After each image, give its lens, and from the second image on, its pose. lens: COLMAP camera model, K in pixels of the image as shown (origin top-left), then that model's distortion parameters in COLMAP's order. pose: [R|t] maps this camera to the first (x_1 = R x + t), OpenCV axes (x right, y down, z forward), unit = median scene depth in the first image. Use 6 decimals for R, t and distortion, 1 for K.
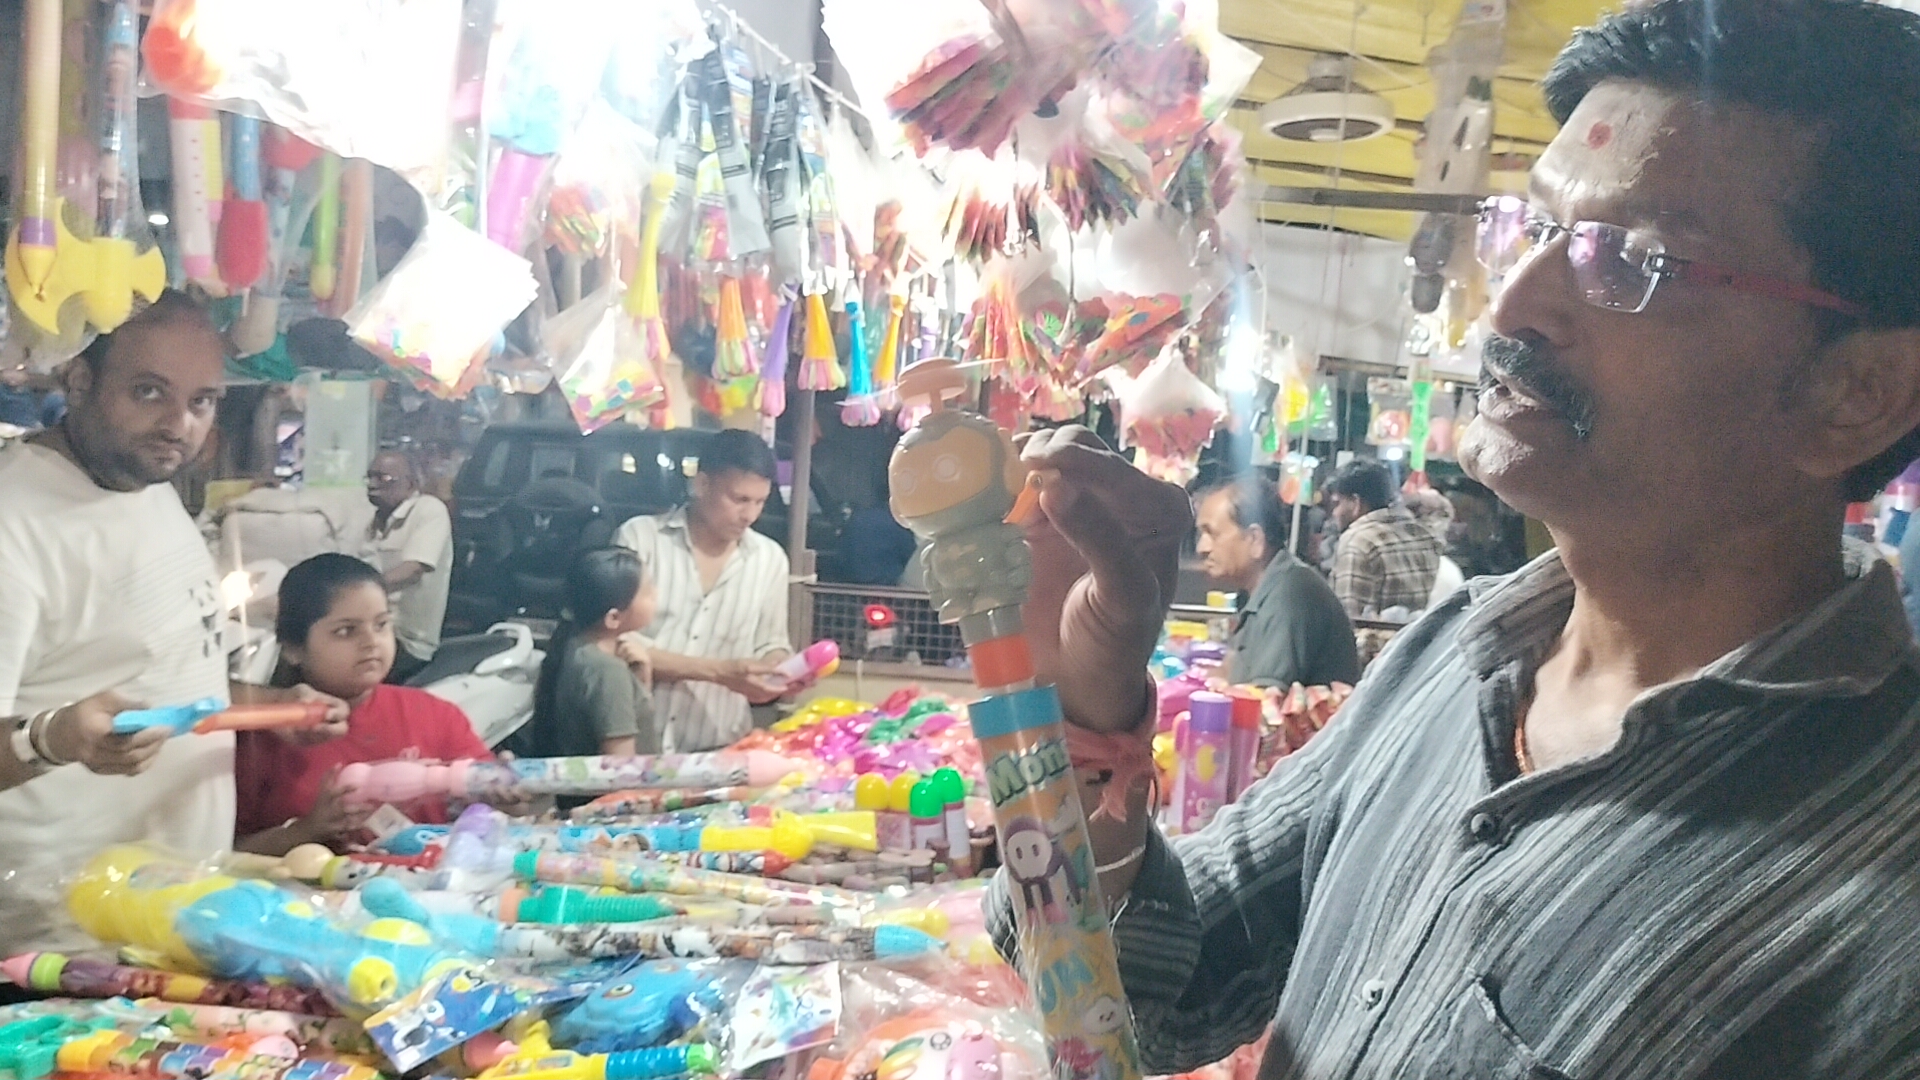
lens RADIAL K [[1676.8, 0, 952.8], [0, 1676.8, 522.2], [0, 0, 1]] dist [0.101543, -0.187800]
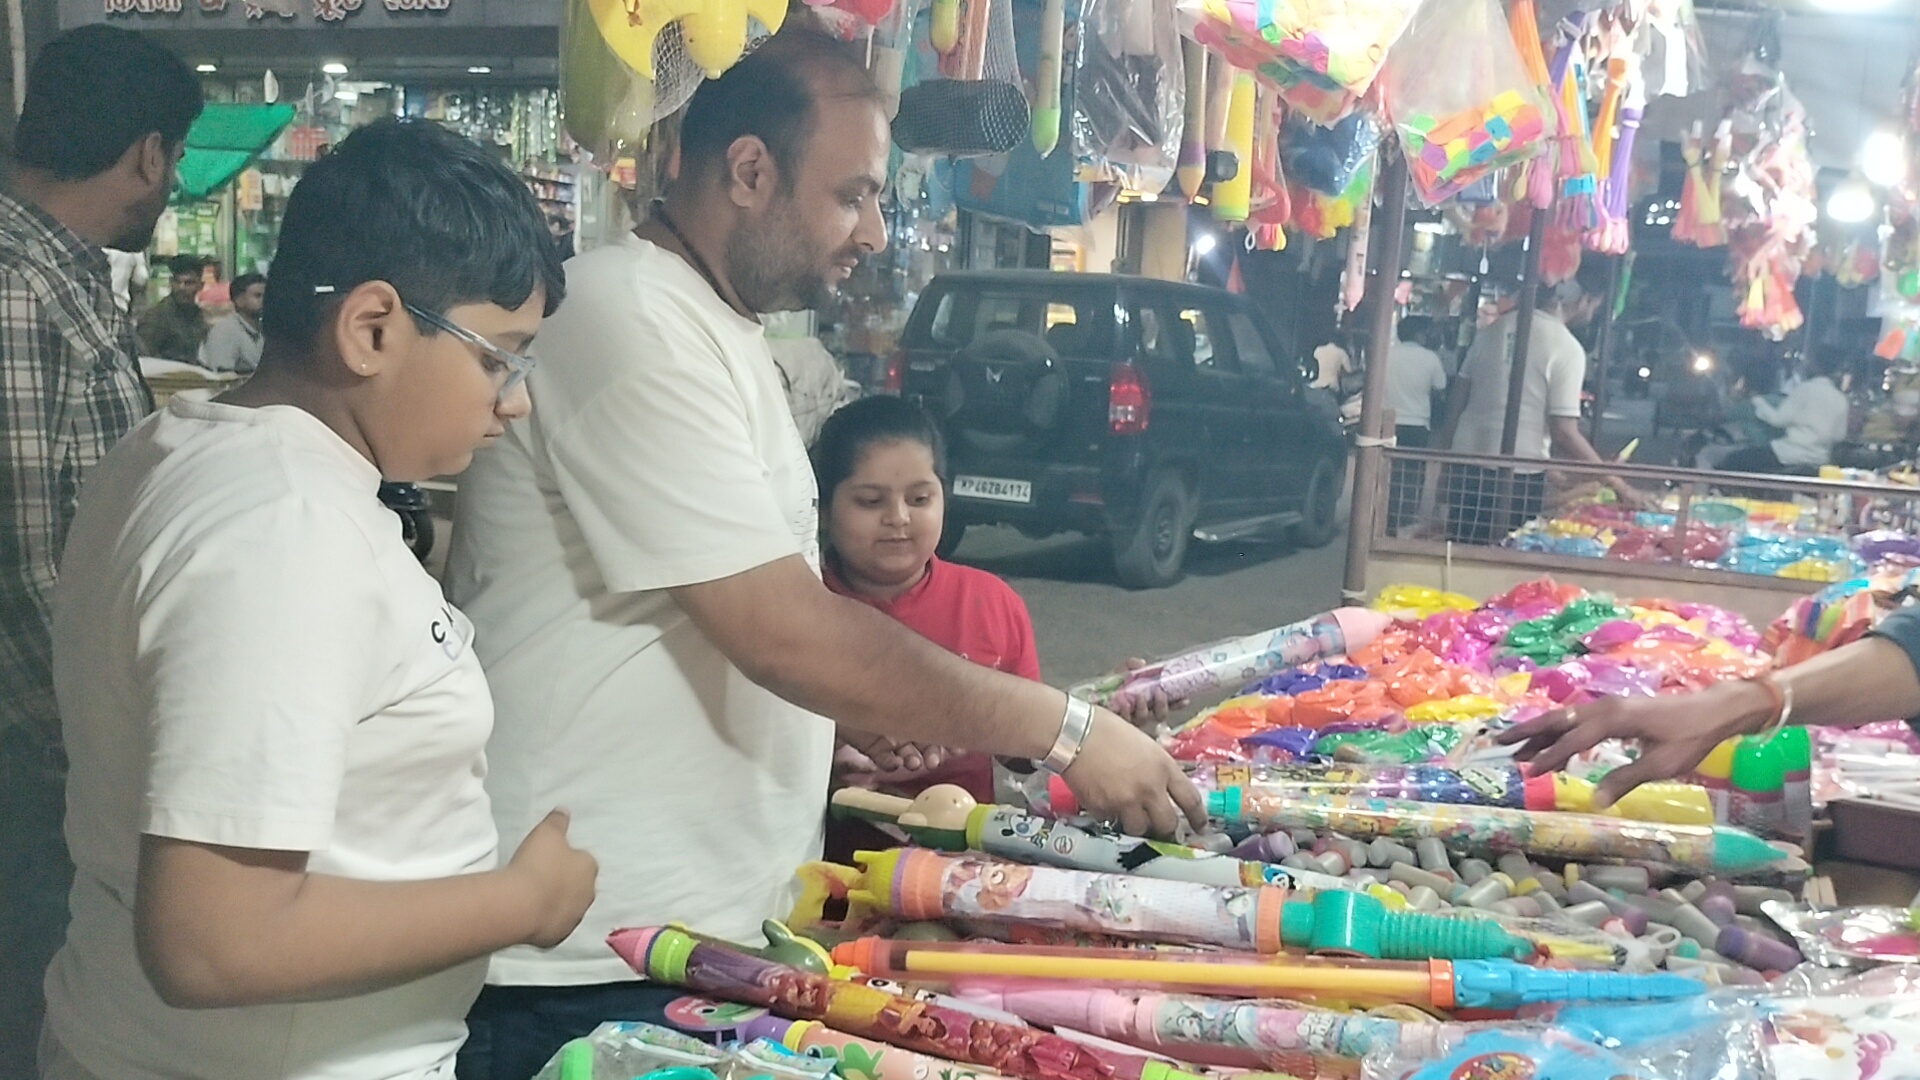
lens RADIAL K [[1671.0, 0, 959.5], [0, 1671.0, 528.5], [0, 0, 1]] dist [0.078456, -0.154580]
pose [[0.974743, 0.030322, -0.221262, -0.219127], [-0.011000, 0.996056, 0.088041, 0.011899], [0.223059, -0.083383, 0.971232, 0.302823]]
